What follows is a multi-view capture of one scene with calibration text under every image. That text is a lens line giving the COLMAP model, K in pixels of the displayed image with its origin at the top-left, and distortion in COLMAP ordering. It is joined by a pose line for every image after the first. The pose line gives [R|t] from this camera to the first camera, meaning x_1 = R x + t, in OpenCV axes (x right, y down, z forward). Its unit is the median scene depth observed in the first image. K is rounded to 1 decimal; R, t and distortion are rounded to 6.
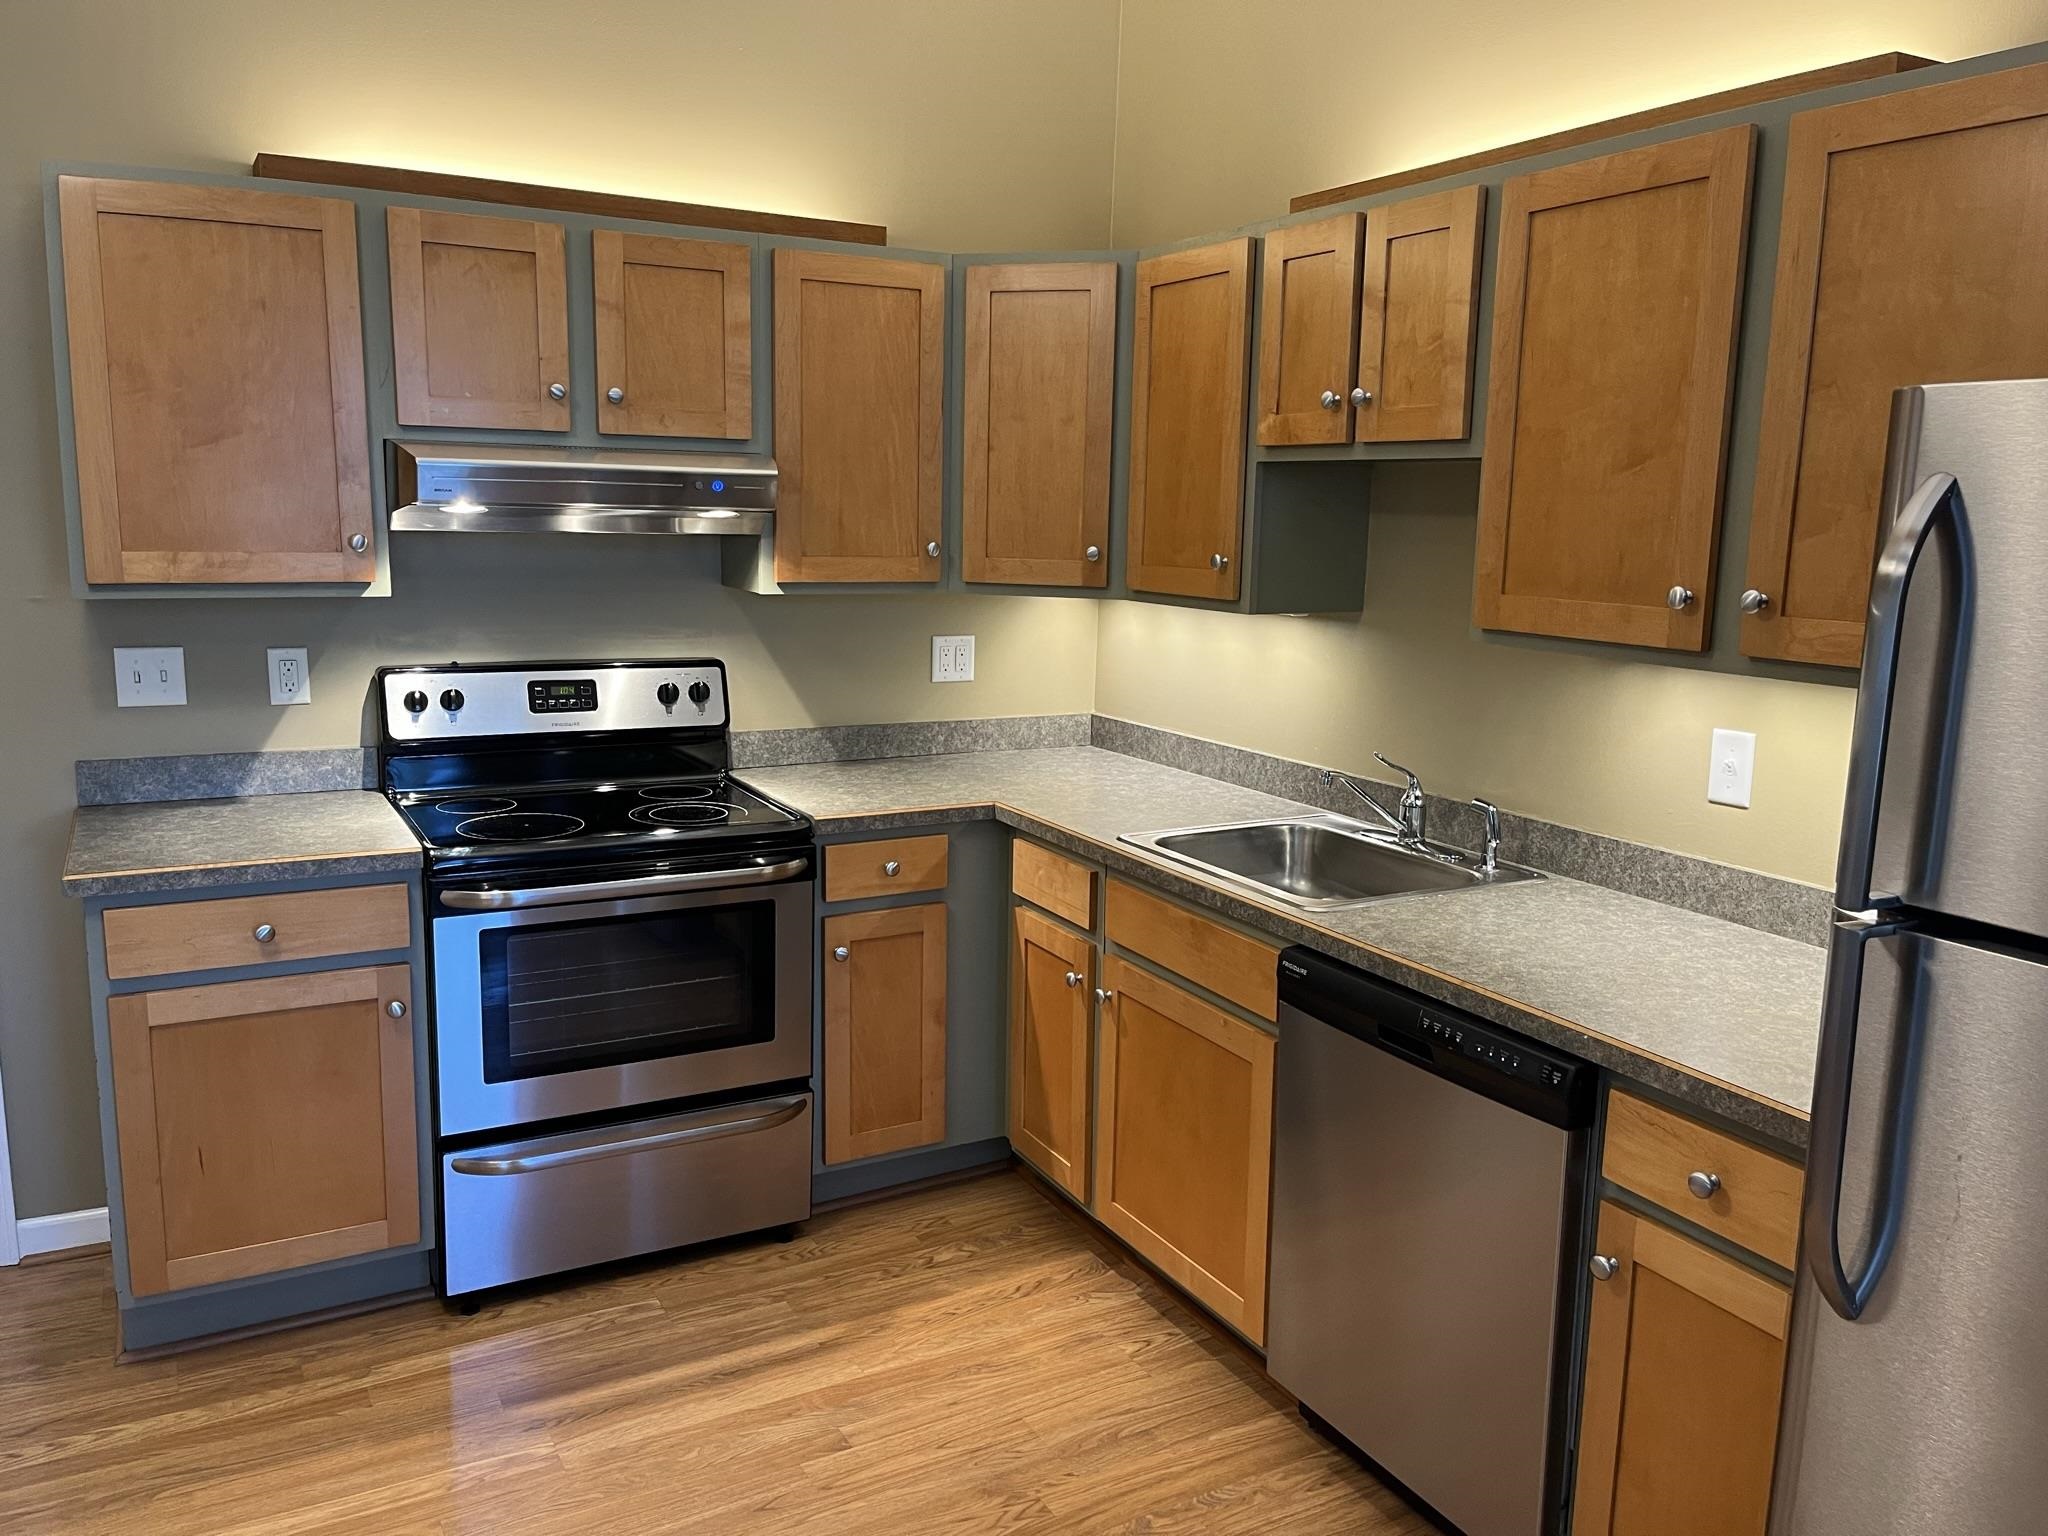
lens RADIAL K [[1554.2, 0, 1023.5], [0, 1554.2, 778.2], [0, 0, 1]] dist [0.030024, -0.002848]
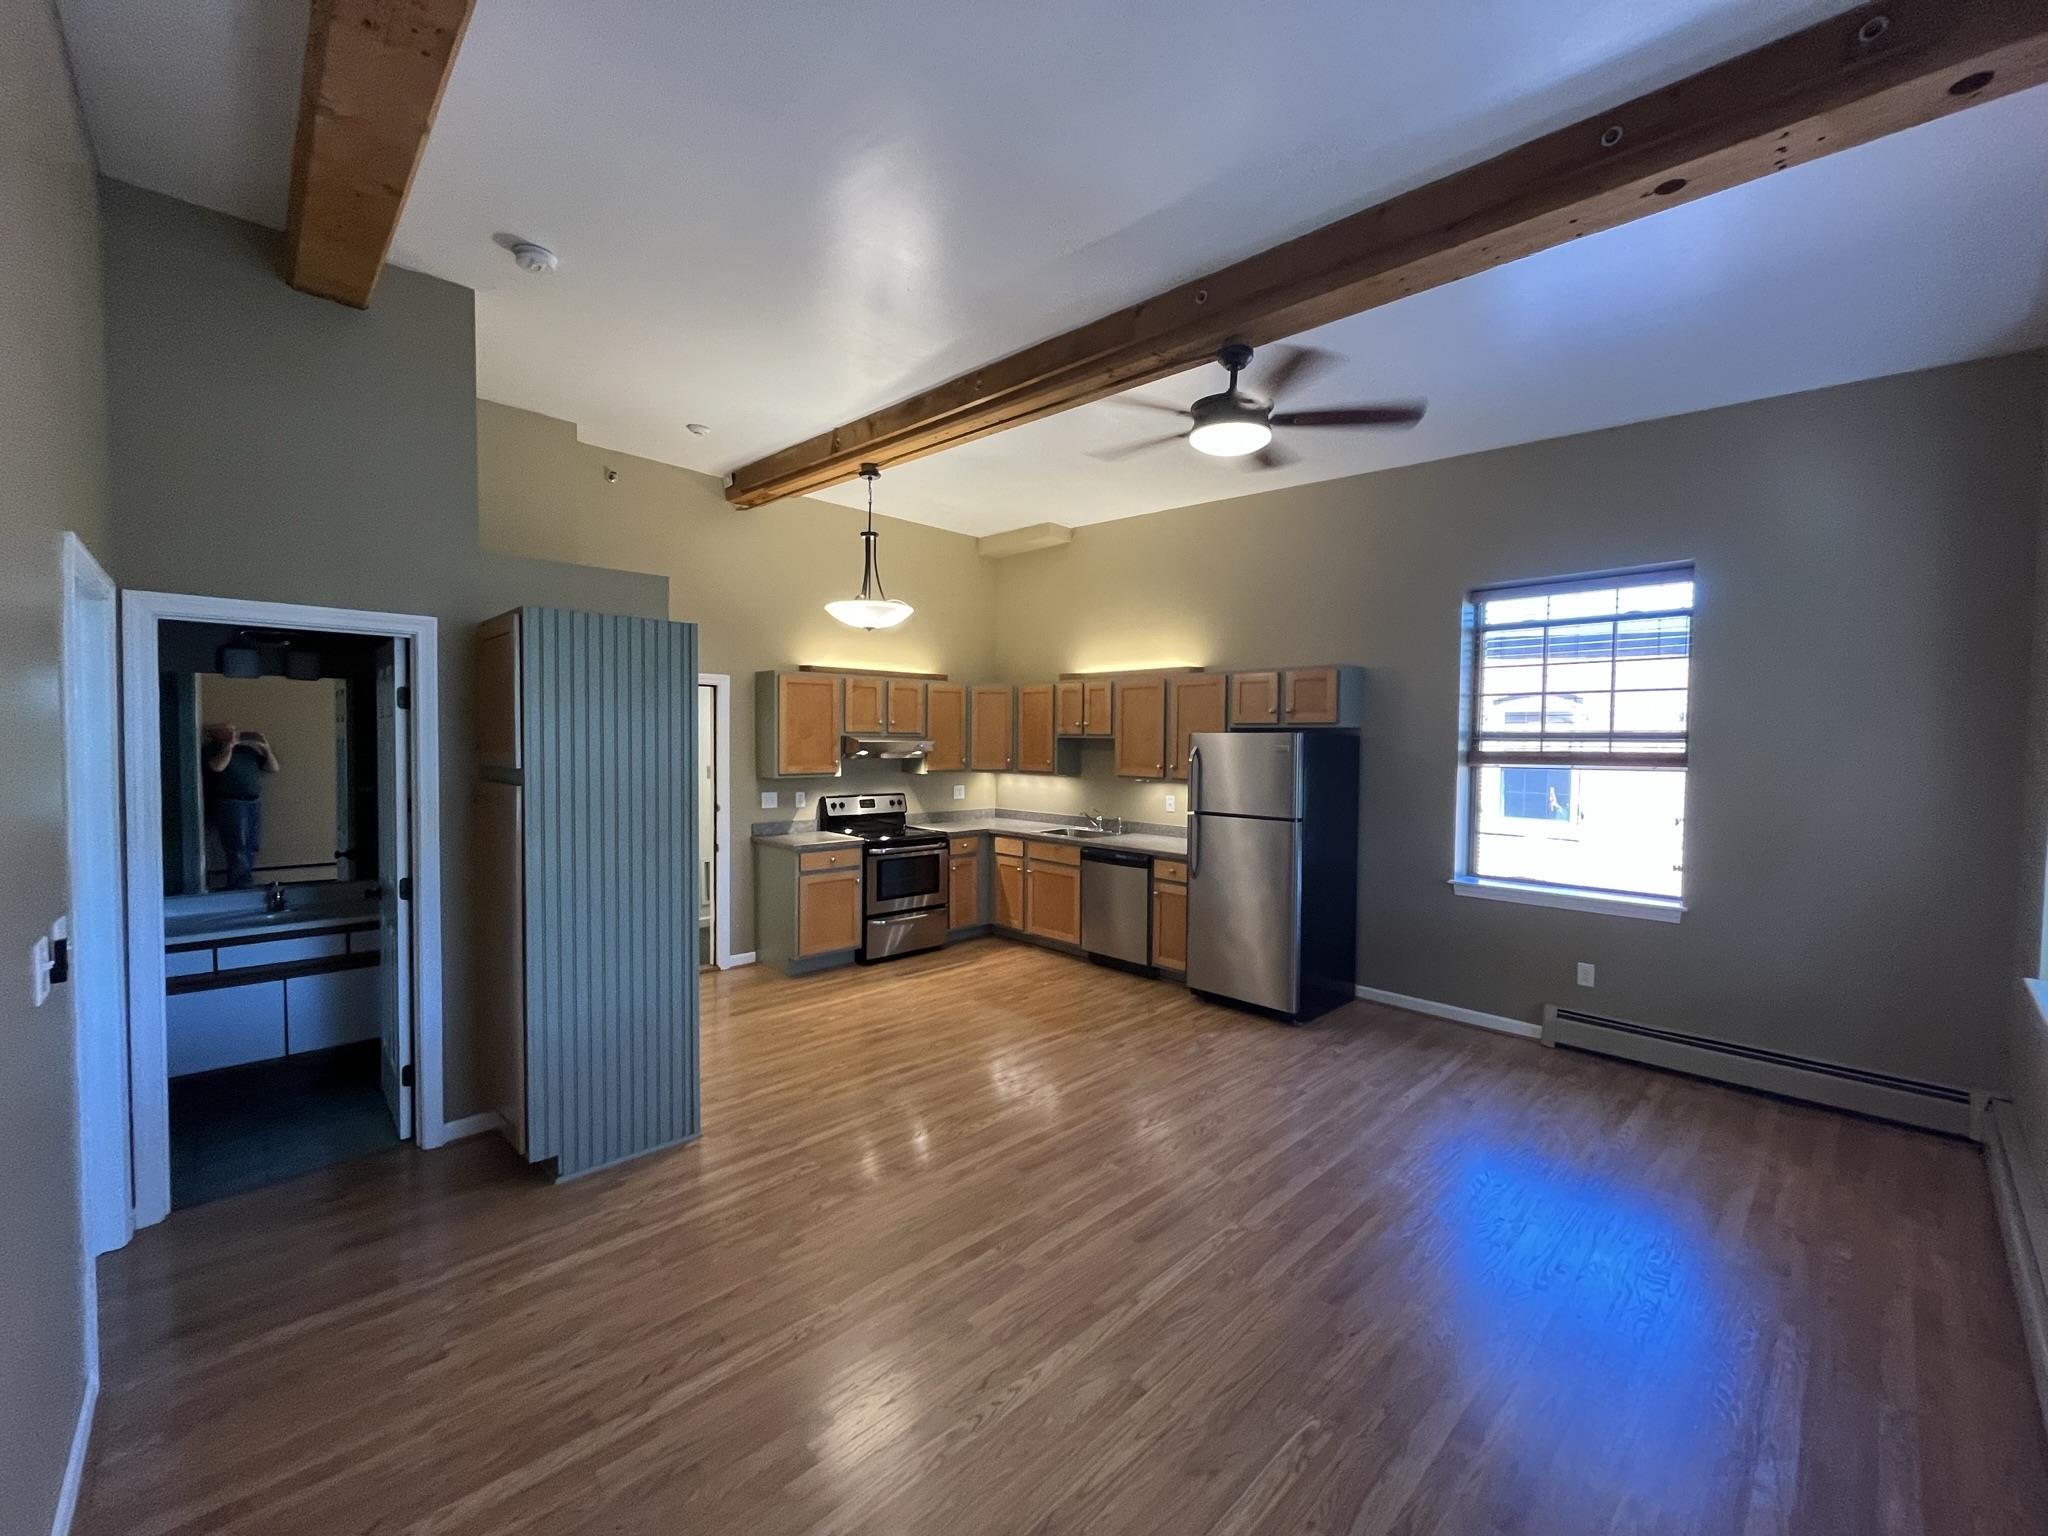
lens RADIAL K [[823.5, 0, 1019.5], [0, 823.5, 768.8], [0, 0, 1]] dist [-0.000271, -0.000012]
pose [[0.968548, -0.023024, 0.247759, -0.475671], [0.056035, 0.990316, -0.127023, 0.142845], [-0.242435, 0.136911, 0.960458, -1.020270]]
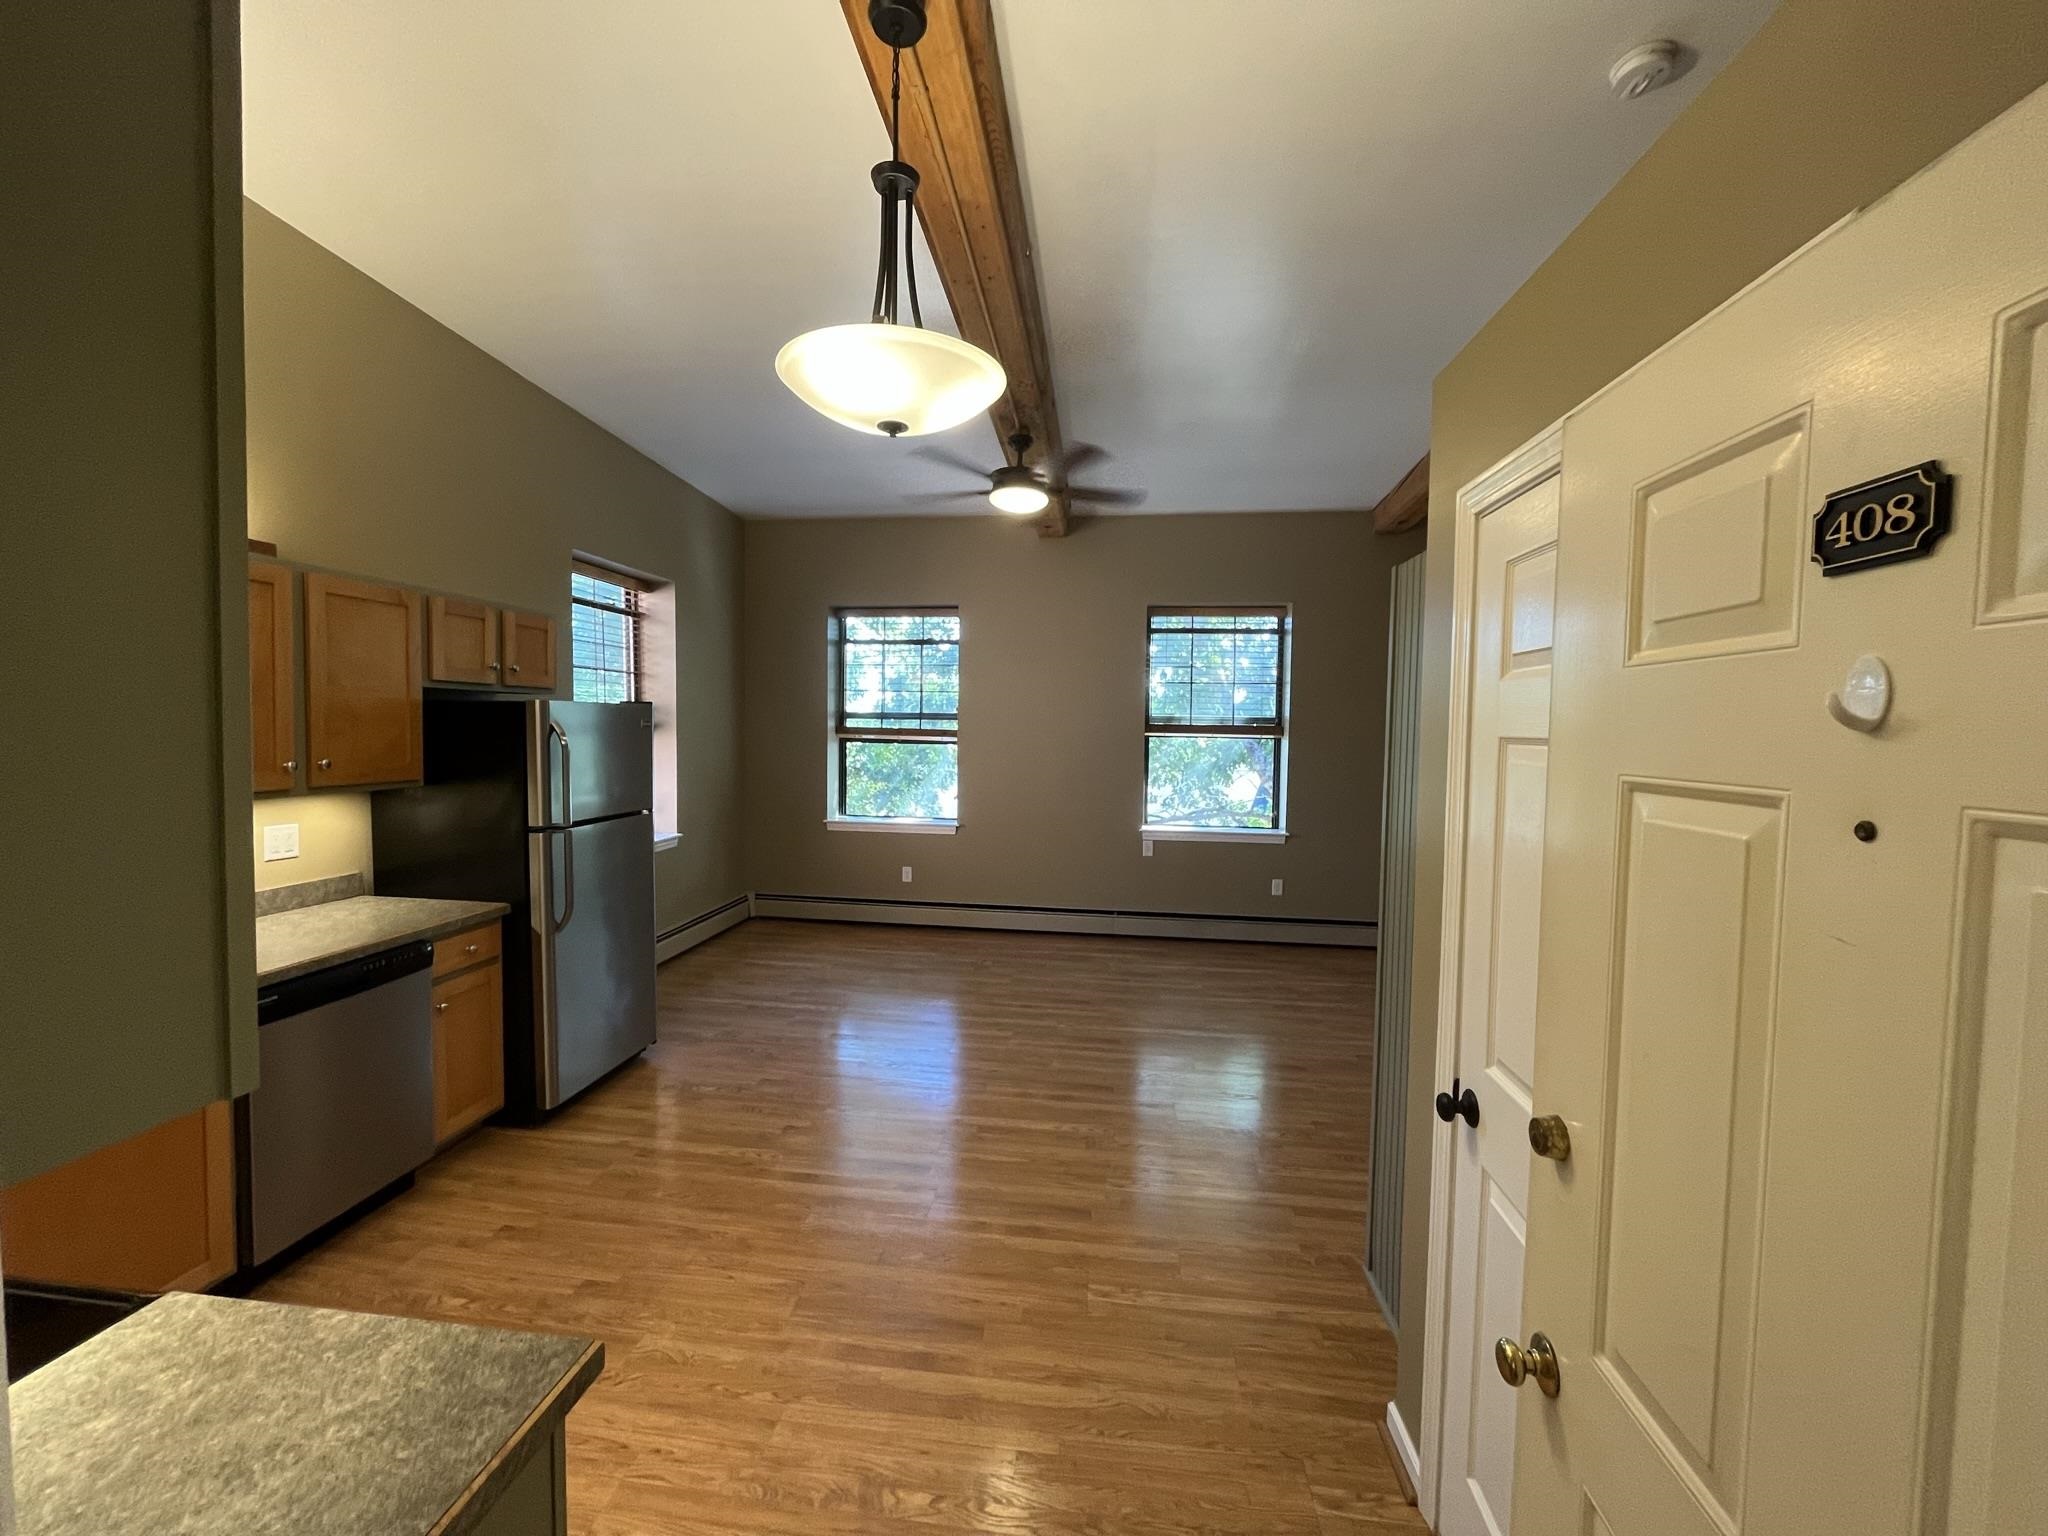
lens RADIAL K [[823.5, 0, 1019.5], [0, 823.5, 768.8], [0, 0, 1]] dist [-0.000271, -0.000012]
pose [[-0.808572, -0.061575, 0.585167, -0.794110], [0.068014, 0.978062, 0.196898, -0.192911], [-0.584454, 0.199005, -0.786645, 0.937265]]
